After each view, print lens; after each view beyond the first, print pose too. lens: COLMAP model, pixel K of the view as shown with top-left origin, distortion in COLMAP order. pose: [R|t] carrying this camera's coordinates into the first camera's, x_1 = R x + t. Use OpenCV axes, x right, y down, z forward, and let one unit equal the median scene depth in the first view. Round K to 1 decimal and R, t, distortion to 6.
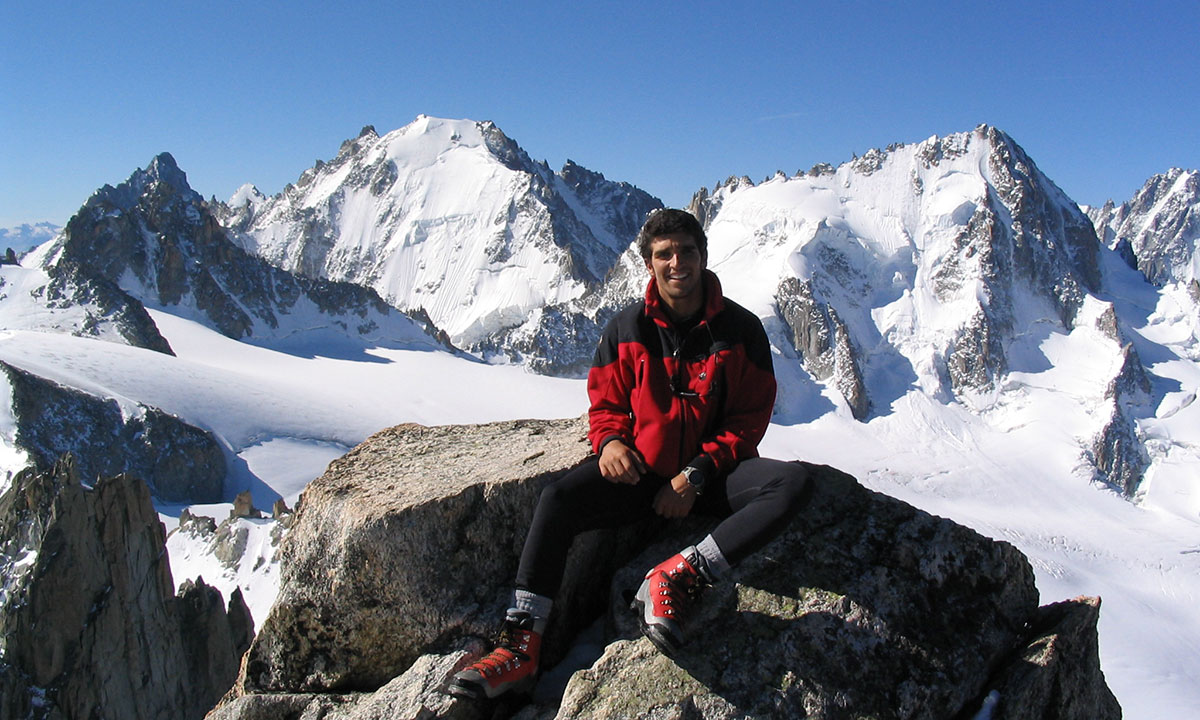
lens RADIAL K [[1295.1, 0, 600.0], [0, 1295.1, 360.0], [0, 0, 1]] dist [-0.185435, 0.289567]
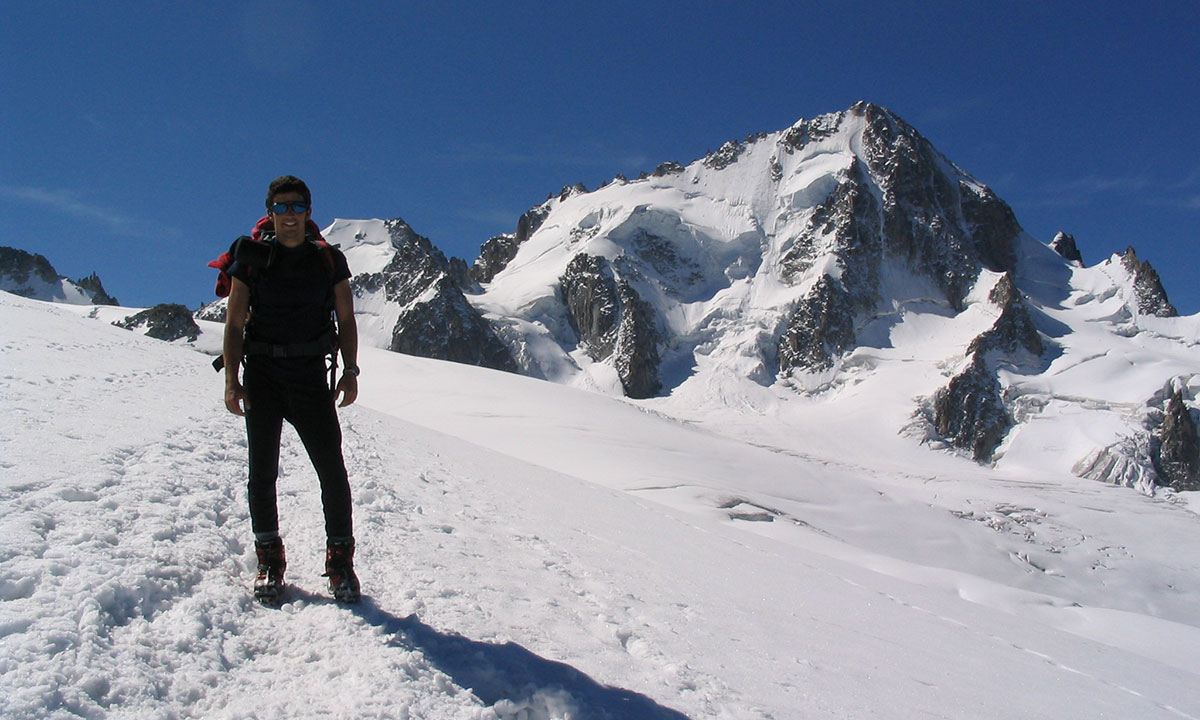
lens RADIAL K [[1295.1, 0, 600.0], [0, 1295.1, 360.0], [0, 0, 1]] dist [-0.185435, 0.289567]
pose [[0.988265, -0.051115, -0.143941, 0.261671], [0.017330, 0.973783, -0.226817, 0.177033], [0.151761, 0.221661, 0.963242, 0.219868]]
